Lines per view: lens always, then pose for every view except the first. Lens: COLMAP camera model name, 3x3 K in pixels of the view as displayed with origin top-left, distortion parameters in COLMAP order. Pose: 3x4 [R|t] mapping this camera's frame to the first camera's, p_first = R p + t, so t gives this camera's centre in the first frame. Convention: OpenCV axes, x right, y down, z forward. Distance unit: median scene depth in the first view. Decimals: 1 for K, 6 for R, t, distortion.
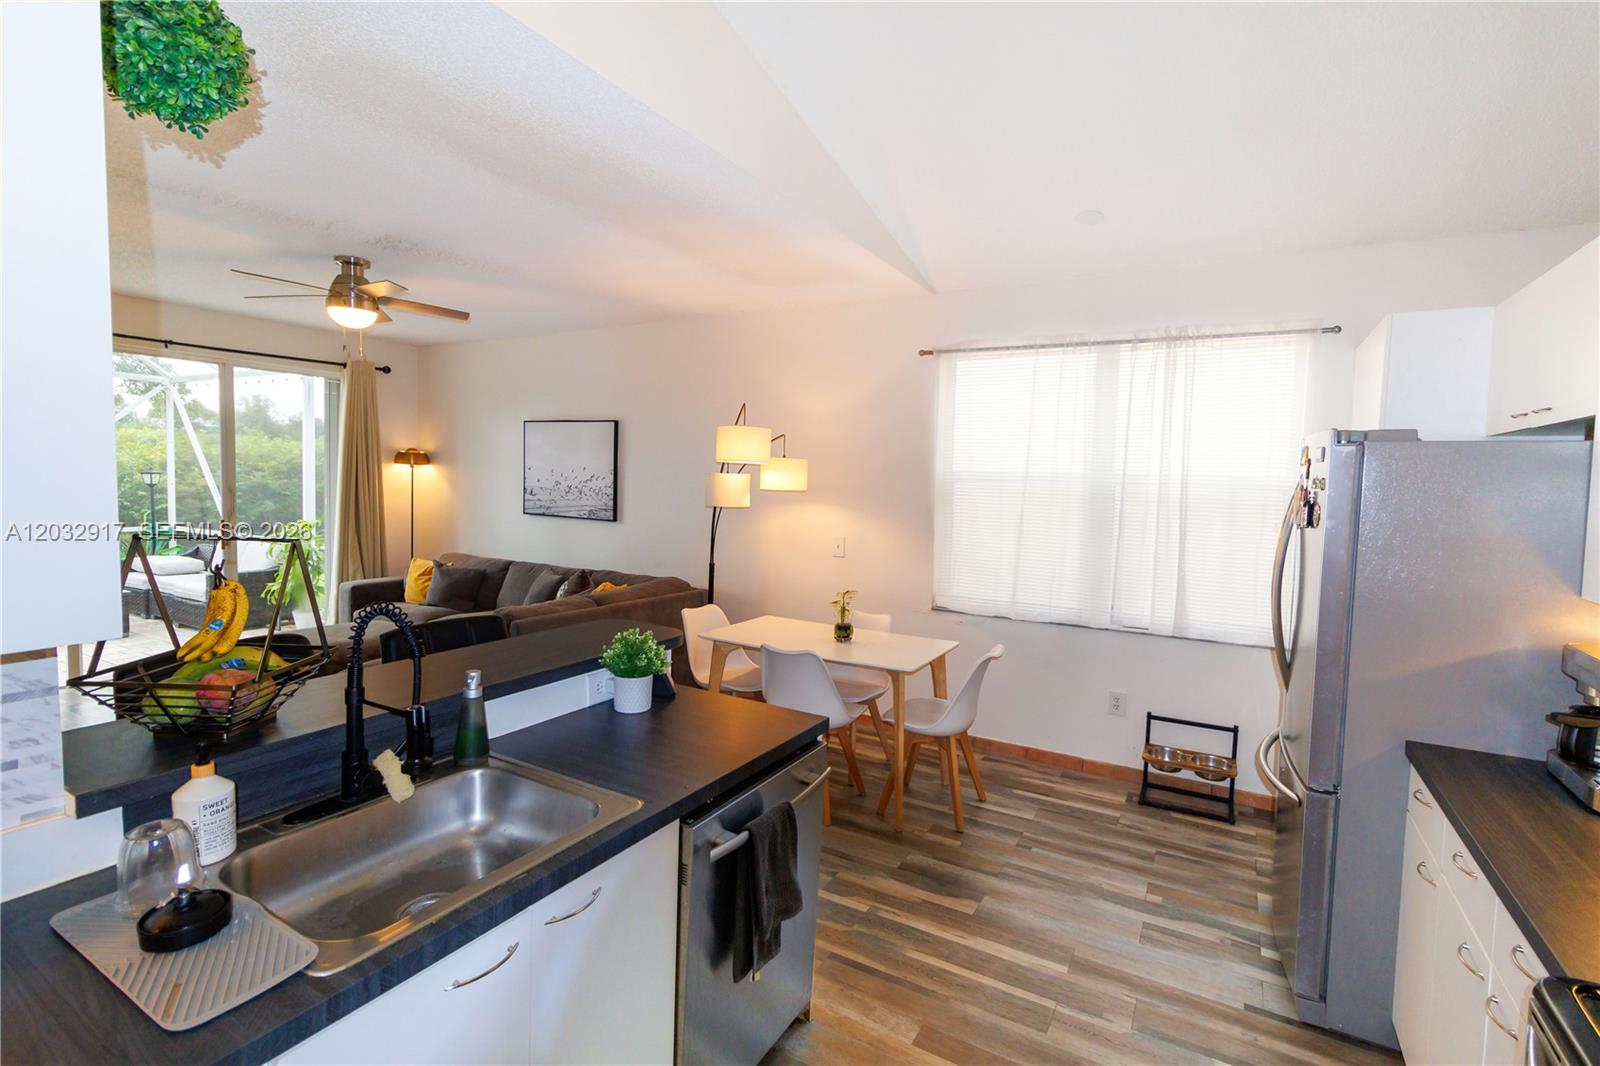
lens RADIAL K [[738.9, 0, 808.1], [0, 738.9, 522.0], [0, 0, 1]] dist [0.004933, 0.001006]
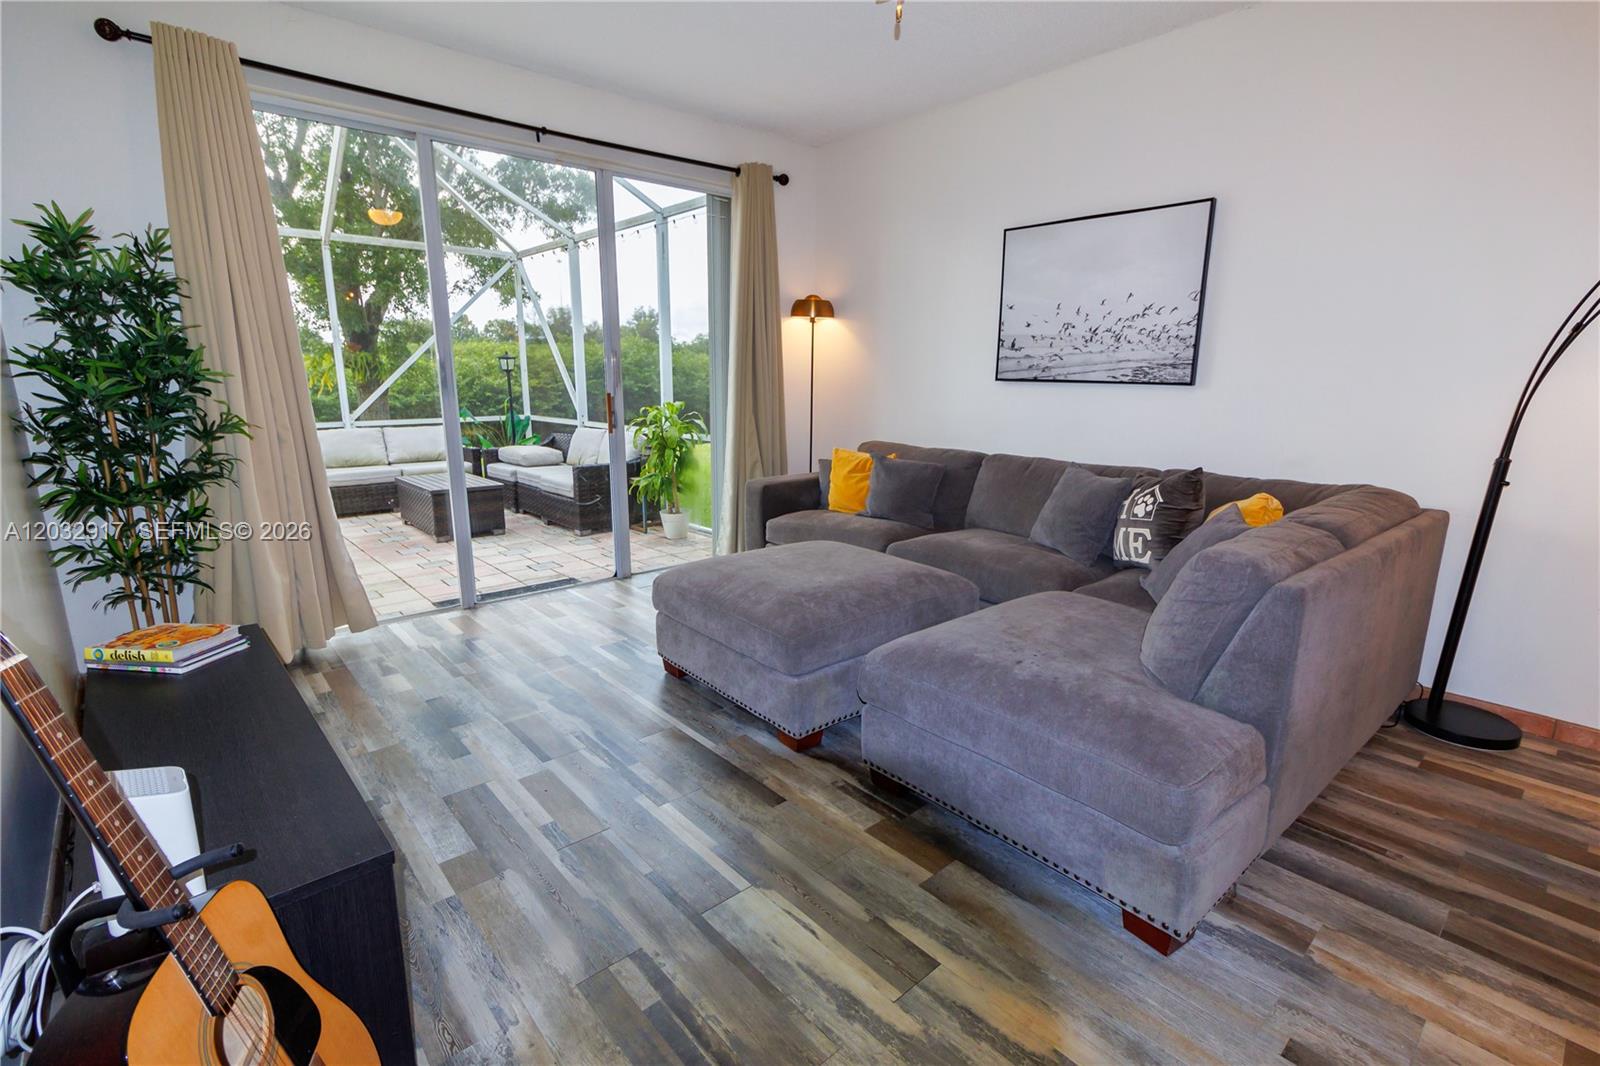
lens RADIAL K [[738.9, 0, 808.3], [0, 738.9, 527.6], [0, 0, 1]] dist [0.004933, 0.001006]
pose [[0.948691, 0.043002, -0.313267, -0.339931], [0.001314, 0.990165, 0.139899, 0.026471], [0.316202, -0.133132, 0.939304, 0.328060]]
